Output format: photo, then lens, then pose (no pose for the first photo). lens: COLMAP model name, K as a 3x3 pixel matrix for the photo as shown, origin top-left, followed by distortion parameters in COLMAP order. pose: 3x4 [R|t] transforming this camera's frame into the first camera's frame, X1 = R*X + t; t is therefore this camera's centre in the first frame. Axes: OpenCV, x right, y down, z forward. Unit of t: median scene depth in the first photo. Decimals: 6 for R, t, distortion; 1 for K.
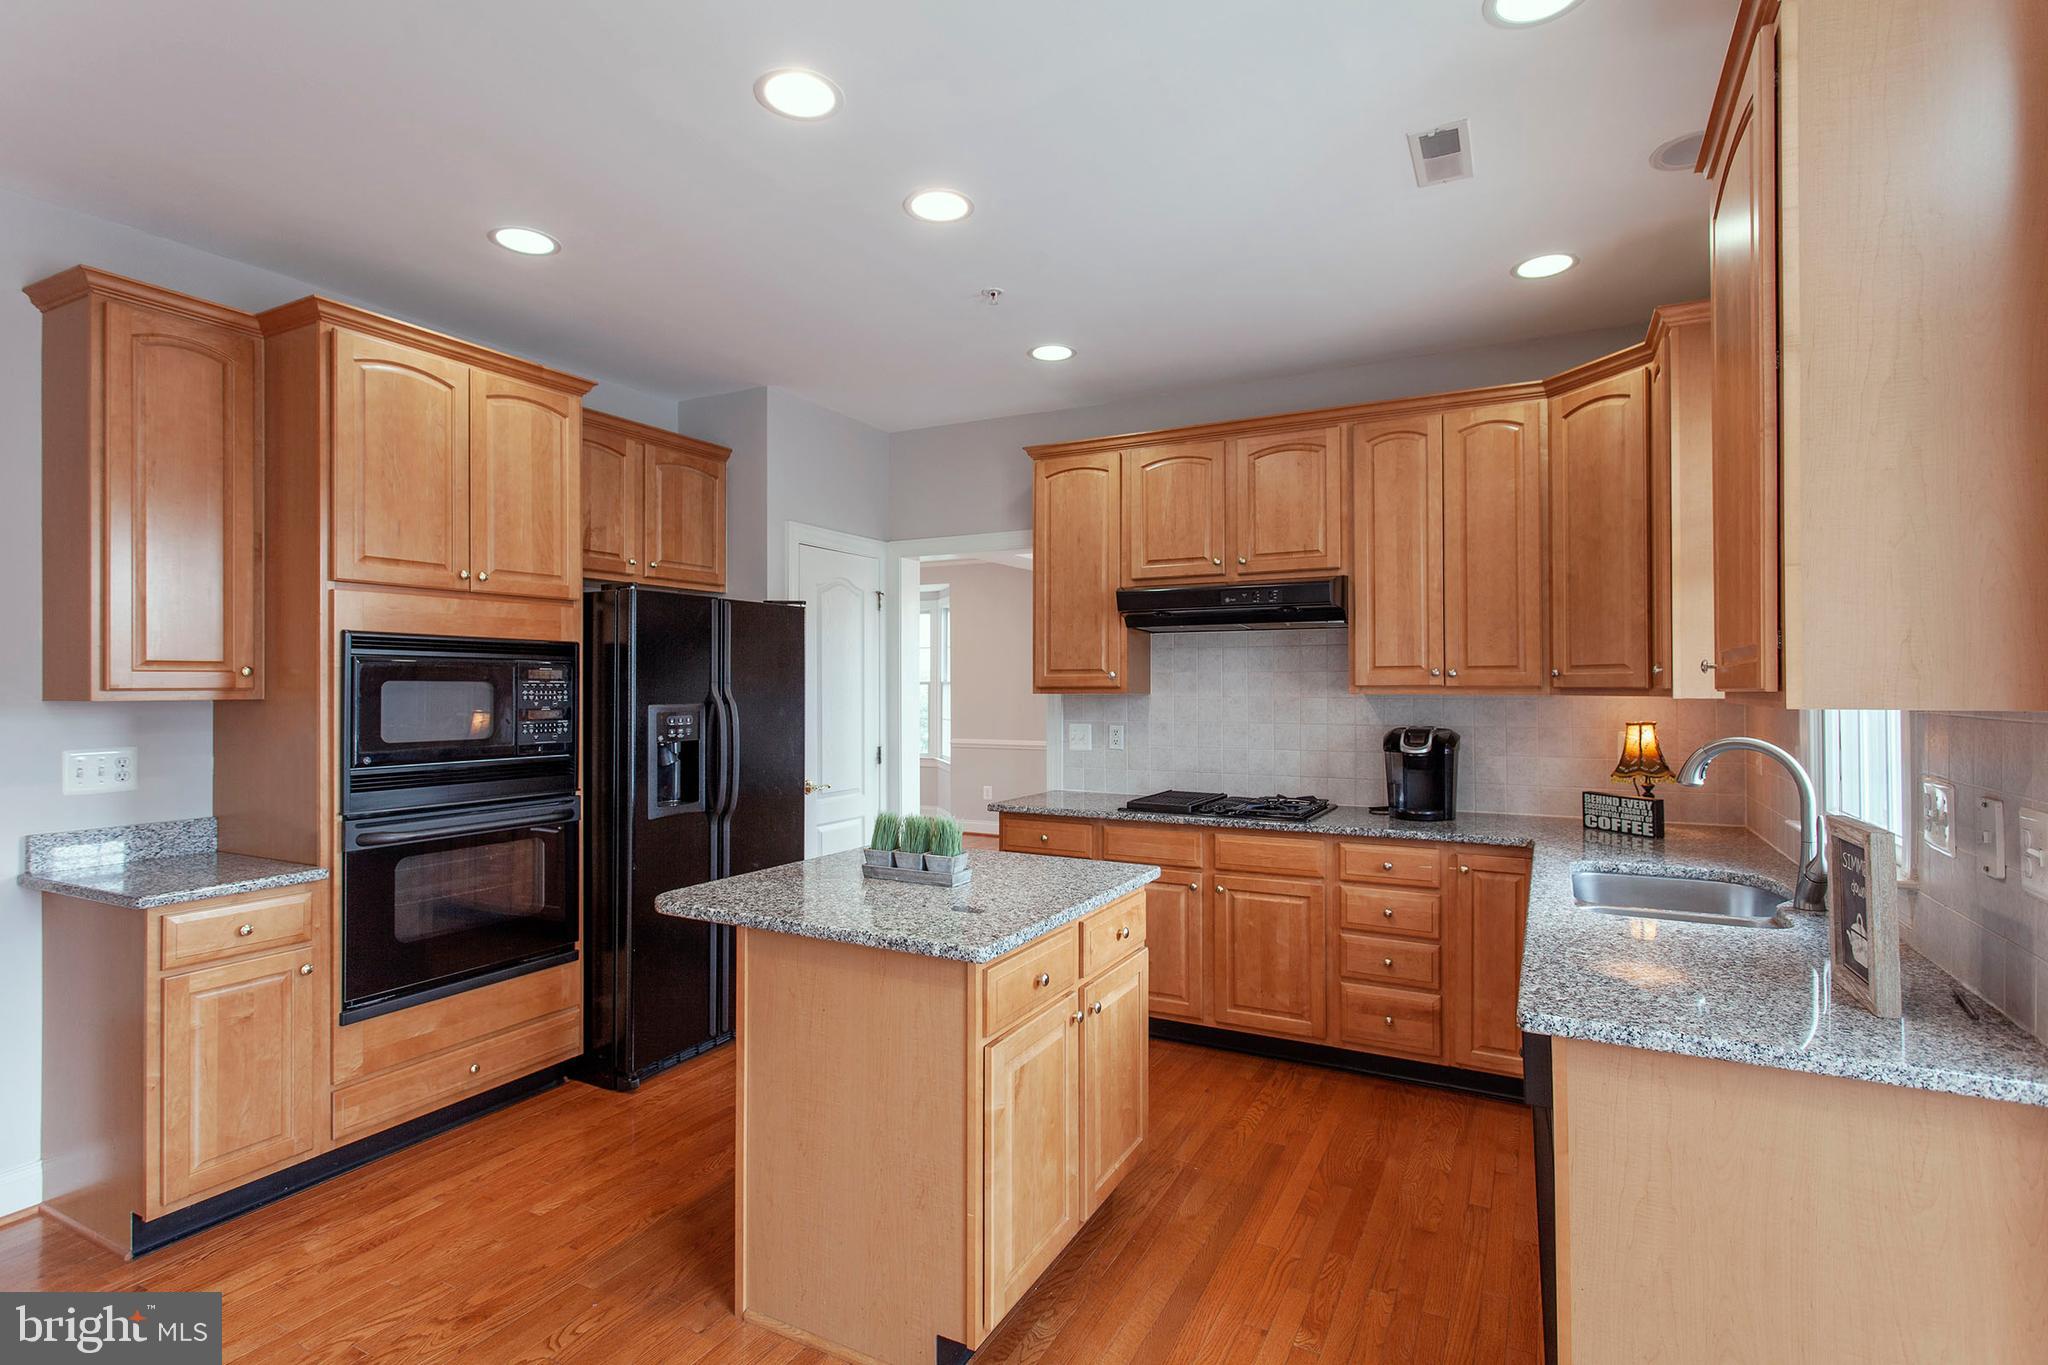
lens RADIAL K [[984.0, 0, 1011.5], [0, 984.0, 675.7], [0, 0, 1]] dist [0.000778, 0.001748]
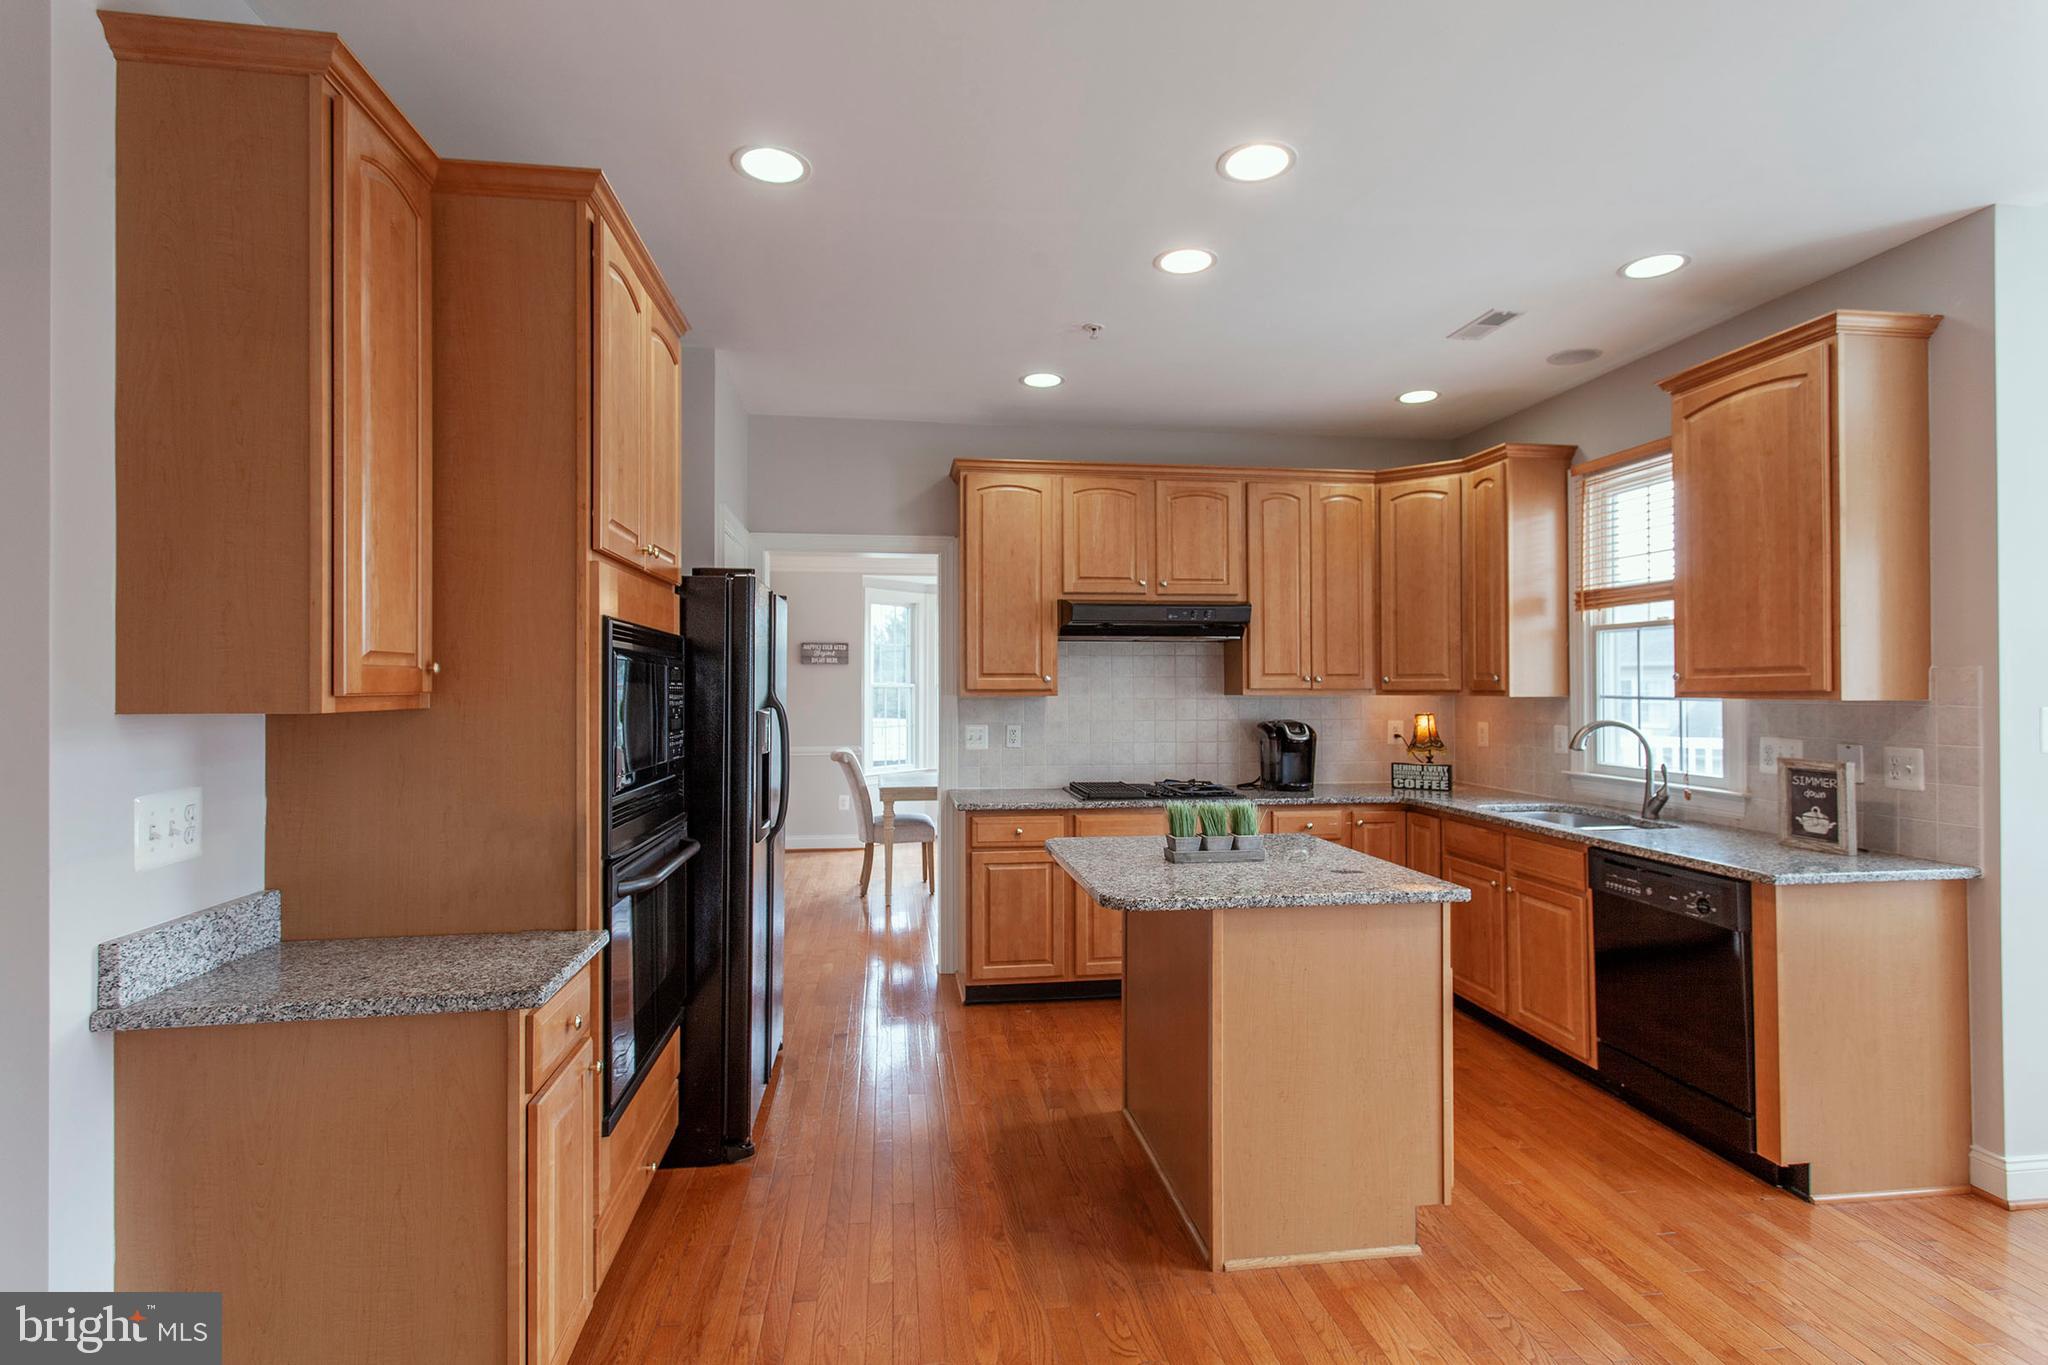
lens RADIAL K [[984.0, 0, 1018.4], [0, 984.0, 676.5], [0, 0, 1]] dist [0.000778, 0.001748]
pose [[0.810758, 0.006922, 0.585341, -0.645469], [-0.005213, 0.999976, -0.004606, 0.002099], [-0.585358, 0.000683, 0.810774, 0.147500]]
